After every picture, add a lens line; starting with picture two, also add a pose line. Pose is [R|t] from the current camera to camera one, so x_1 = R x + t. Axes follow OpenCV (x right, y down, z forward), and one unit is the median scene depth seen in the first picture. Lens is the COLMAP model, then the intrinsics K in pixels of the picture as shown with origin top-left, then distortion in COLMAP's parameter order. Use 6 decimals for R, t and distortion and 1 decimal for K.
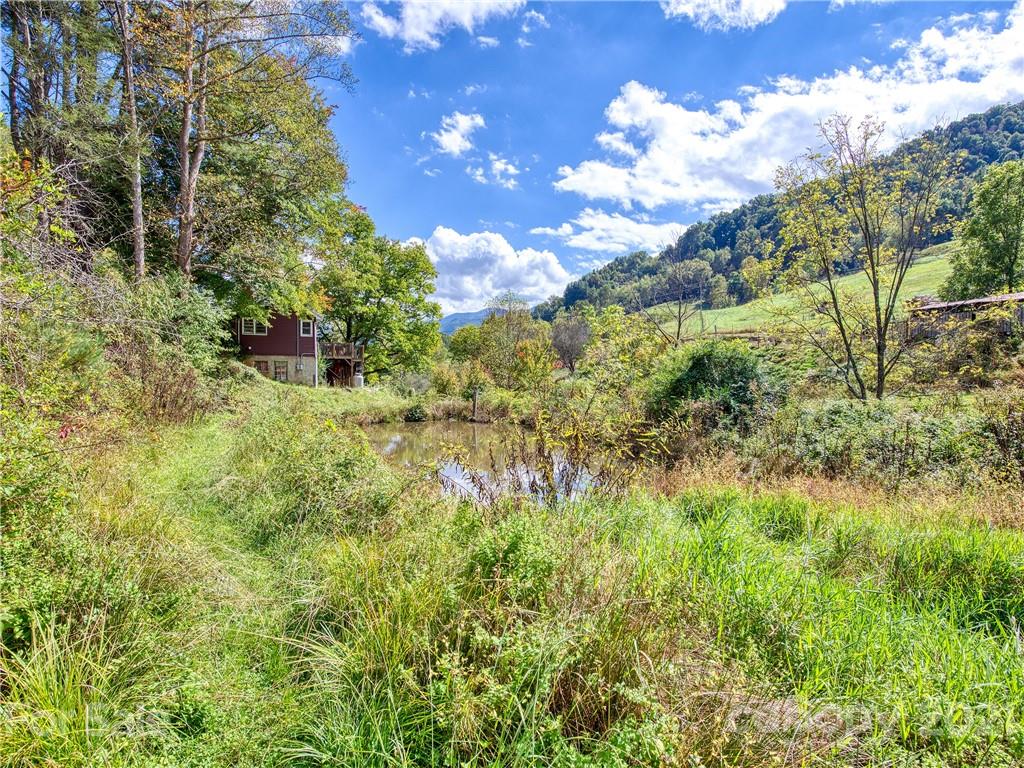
lens RADIAL K [[552.1, 0, 512.0], [0, 552.1, 384.0], [0, 0, 1]] dist [0.000138, -0.000294]
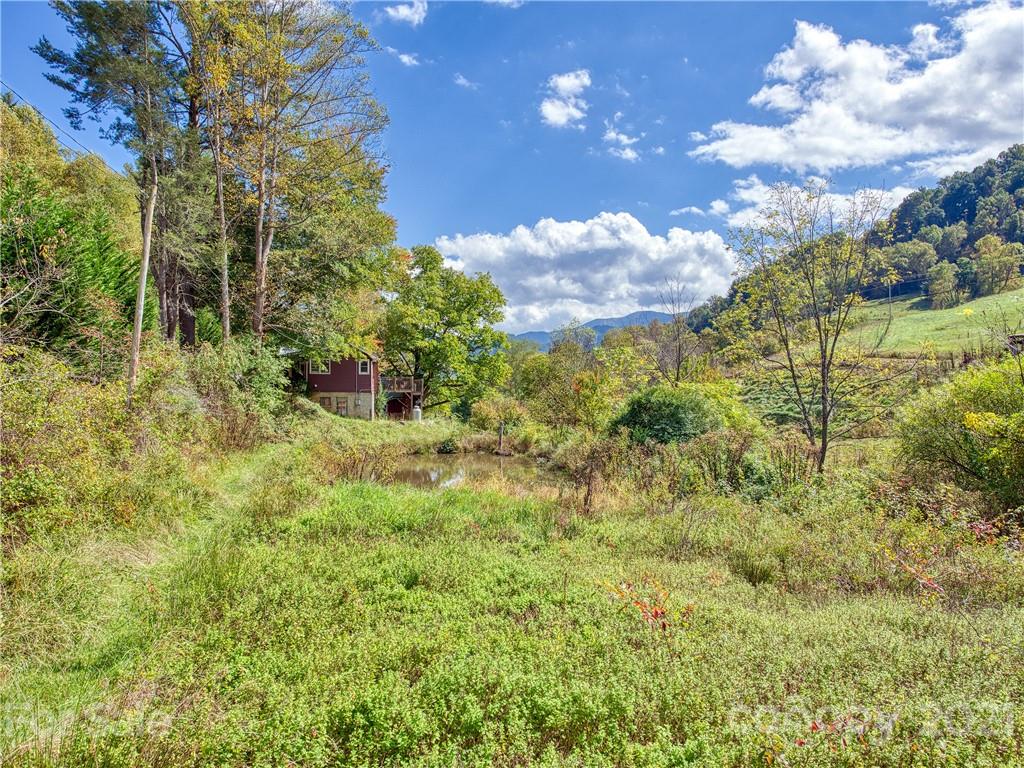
lens RADIAL K [[723.9, 0, 512.0], [0, 723.9, 384.0], [0, 0, 1]] dist [0.021257, -0.001183]
pose [[0.972226, -0.004157, -0.234009, 0.242537], [-0.003509, 0.999471, -0.032335, -0.020618], [0.234019, 0.032258, 0.971697, -0.319030]]
